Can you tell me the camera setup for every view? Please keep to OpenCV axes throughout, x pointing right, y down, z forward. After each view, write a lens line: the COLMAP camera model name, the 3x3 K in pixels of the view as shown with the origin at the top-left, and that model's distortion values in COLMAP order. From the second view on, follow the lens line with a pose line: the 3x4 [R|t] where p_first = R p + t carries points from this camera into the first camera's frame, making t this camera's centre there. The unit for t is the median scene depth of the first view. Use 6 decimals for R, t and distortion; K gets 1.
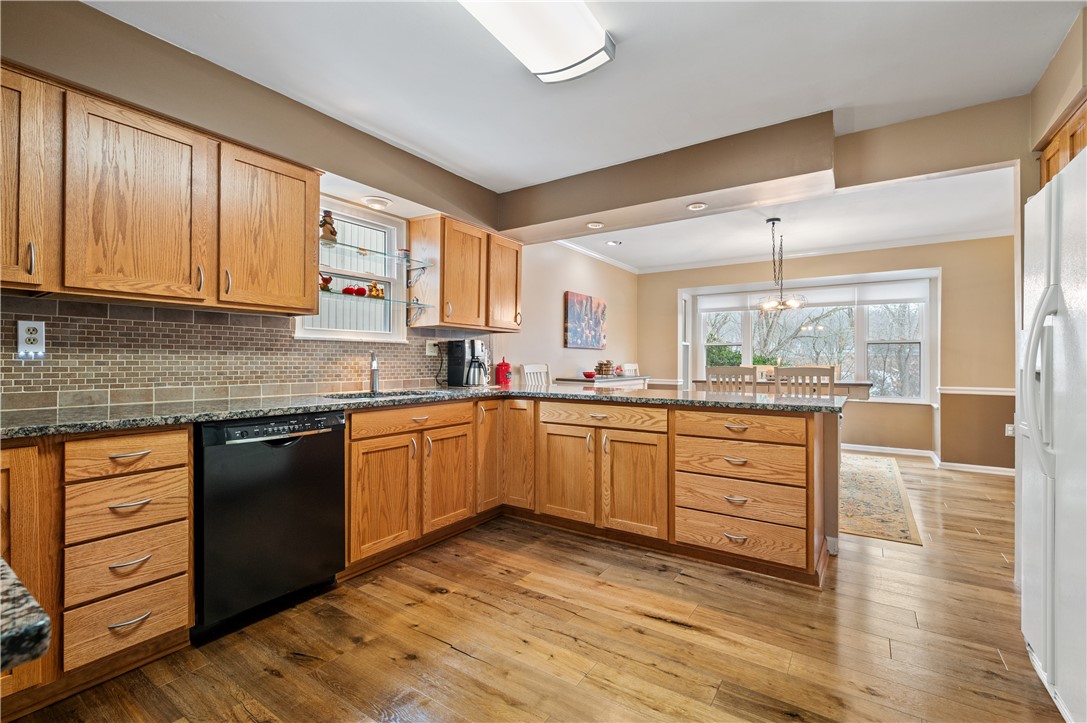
lens RADIAL K [[474.5, 0, 550.0], [0, 474.5, 358.4], [0, 0, 1]] dist [-0.002174, 0.000985]
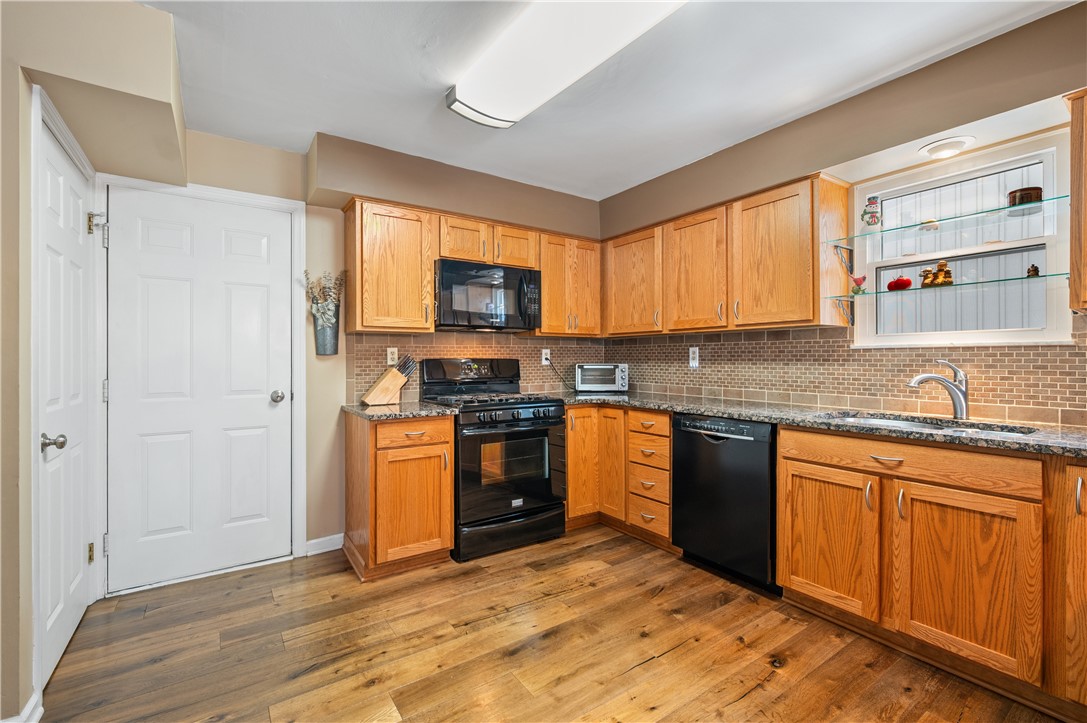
lens RADIAL K [[474.5, 0, 540.2], [0, 474.5, 358.8], [0, 0, 1]] dist [-0.002174, 0.000985]
pose [[-0.380277, -0.002976, -0.924868, 0.571769], [0.006020, 0.999966, -0.005693, -0.019907], [0.924853, -0.007733, -0.380247, 0.800480]]
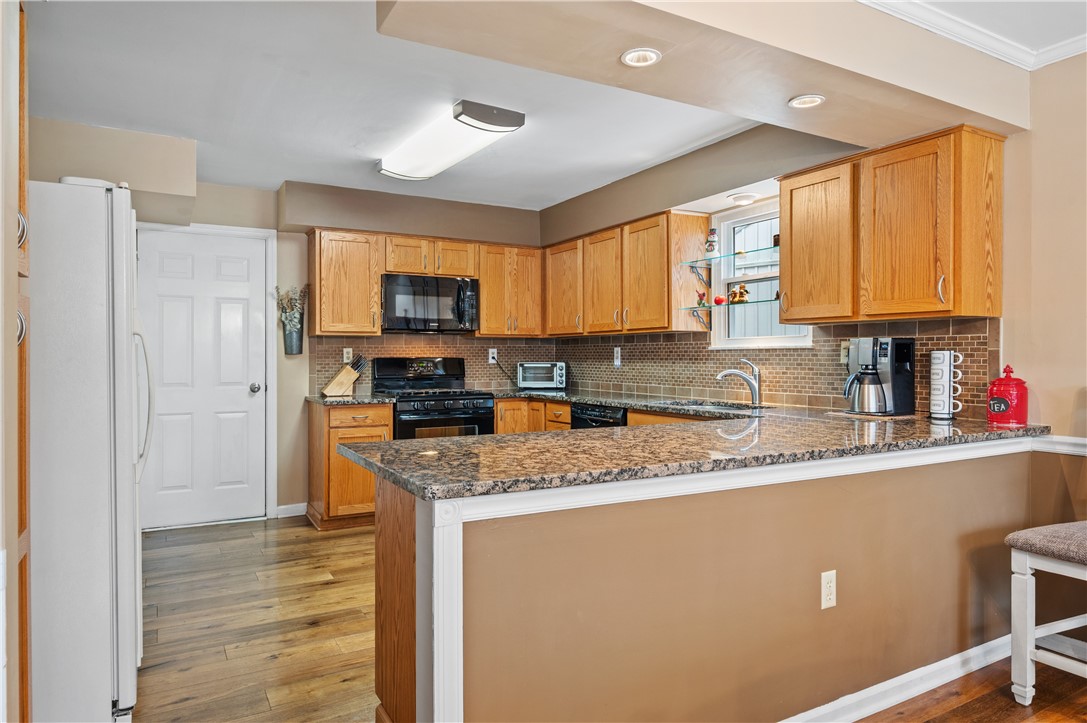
lens RADIAL K [[675.9, 0, 534.3], [0, 675.9, 357.3], [0, 0, 1]] dist [-0.007744, 0.000732]
pose [[-0.464087, -0.003789, -0.885782, 1.108729], [0.004231, 0.999970, -0.006495, -0.014600], [0.885780, -0.006762, -0.464057, 1.404139]]
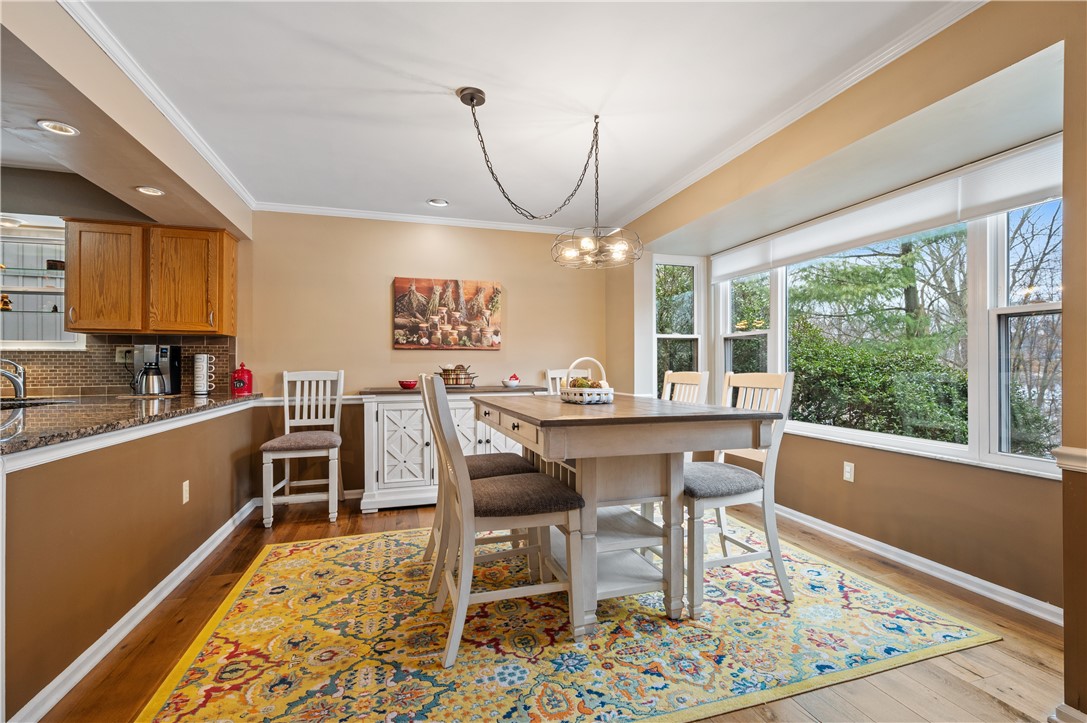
lens RADIAL K [[474.5, 0, 544.0], [0, 474.5, 361.7], [0, 0, 1]] dist [-0.002174, 0.000985]
pose [[0.770346, -0.011324, -0.637525, 1.398952], [0.010590, 0.999932, -0.004965, 0.007821], [0.637538, -0.002927, 0.770413, 1.067923]]
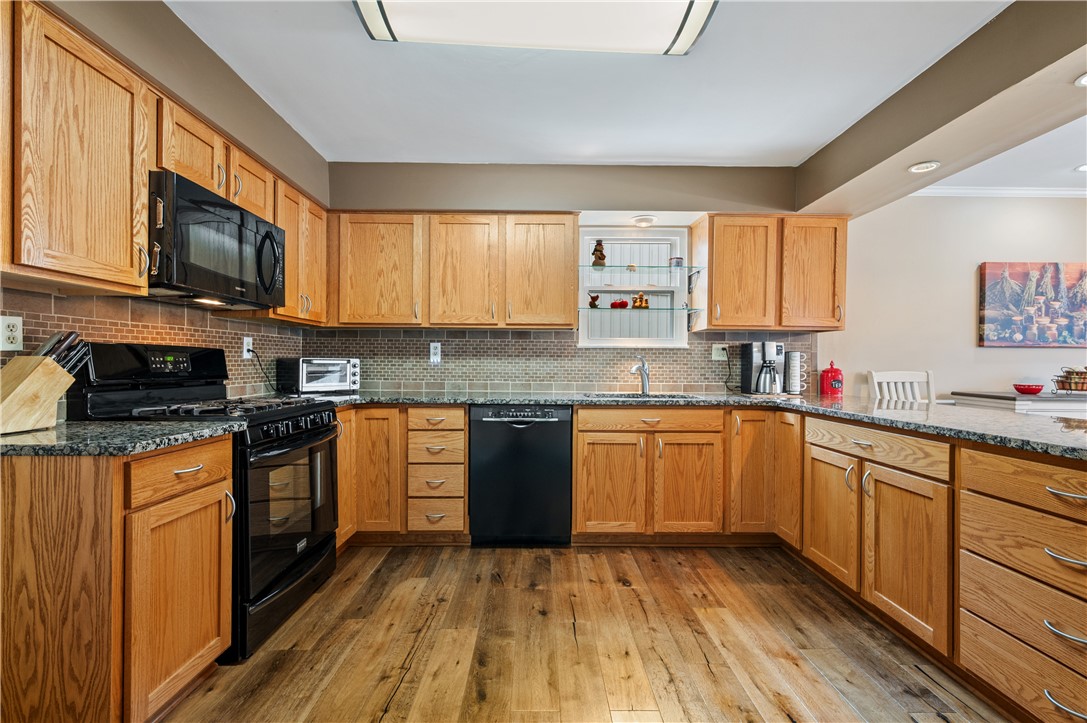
lens RADIAL K [[474.5, 0, 542.1], [0, 474.5, 363.5], [0, 0, 1]] dist [-0.002174, 0.000985]
pose [[0.561661, -0.000859, -0.827367, 0.460994], [-0.000037, 0.999999, -0.001063, 0.002195], [0.827368, 0.000627, 0.561661, 0.215738]]
